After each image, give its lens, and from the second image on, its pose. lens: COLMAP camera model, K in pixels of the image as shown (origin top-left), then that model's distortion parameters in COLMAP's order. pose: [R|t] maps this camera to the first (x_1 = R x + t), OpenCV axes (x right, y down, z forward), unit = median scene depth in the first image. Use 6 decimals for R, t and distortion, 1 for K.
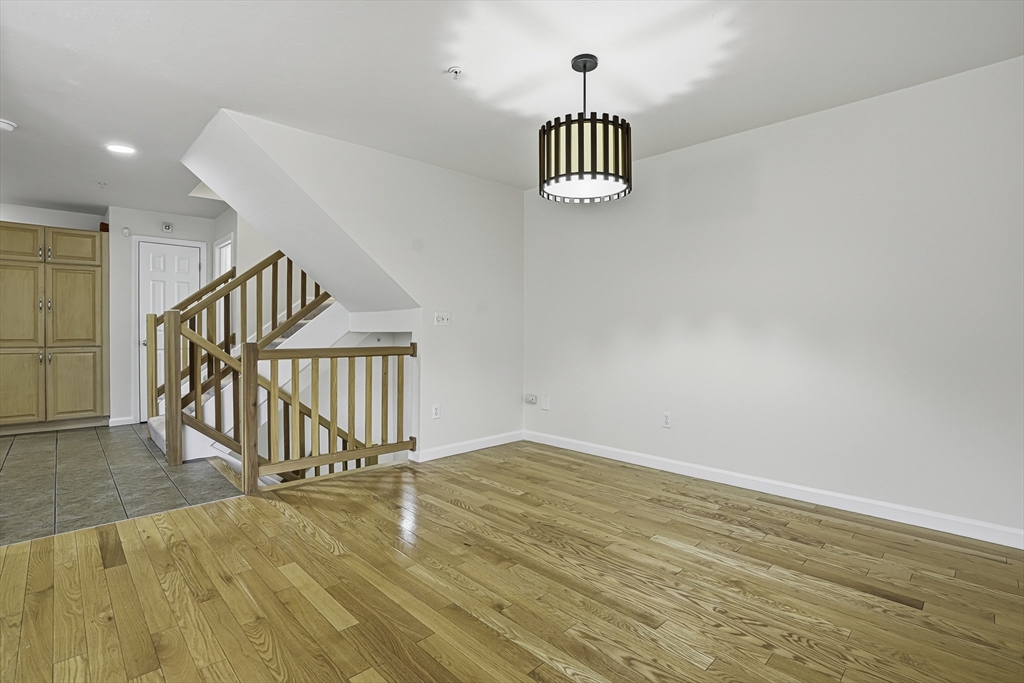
lens RADIAL K [[477.7, 0, 516.3], [0, 477.7, 336.4], [0, 0, 1]] dist [-0.035029, 0.002574]
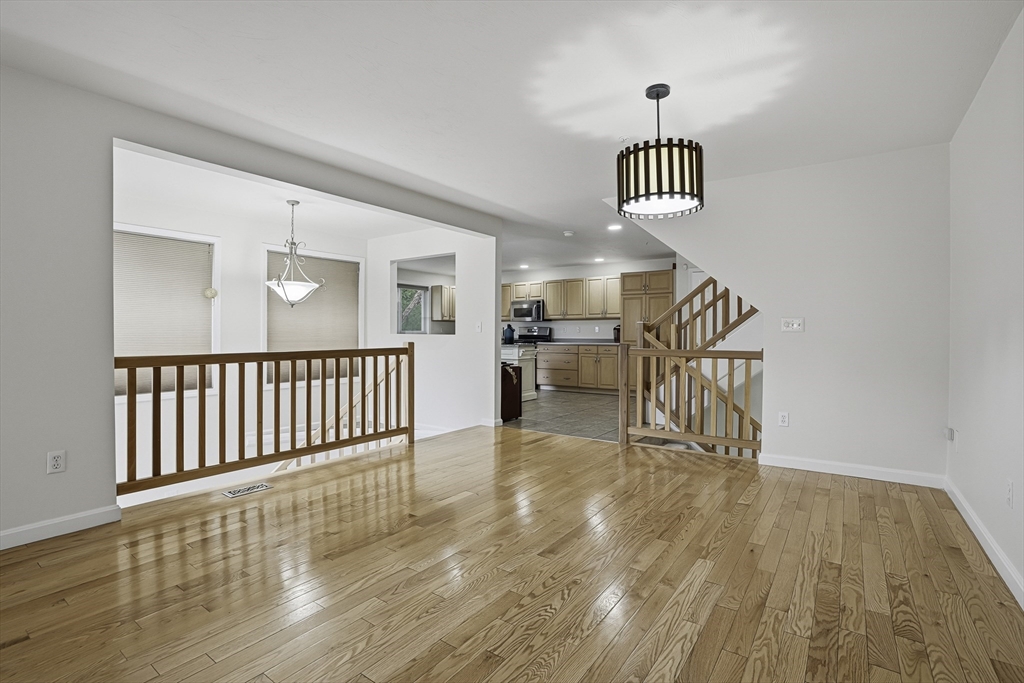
lens RADIAL K [[477.7, 0, 516.1], [0, 477.7, 336.7], [0, 0, 1]] dist [-0.035029, 0.002574]
pose [[0.182010, 0.004595, -0.983286, 0.893631], [-0.013605, 0.999905, 0.002154, -0.005662], [0.983203, 0.012986, 0.182055, 0.371509]]
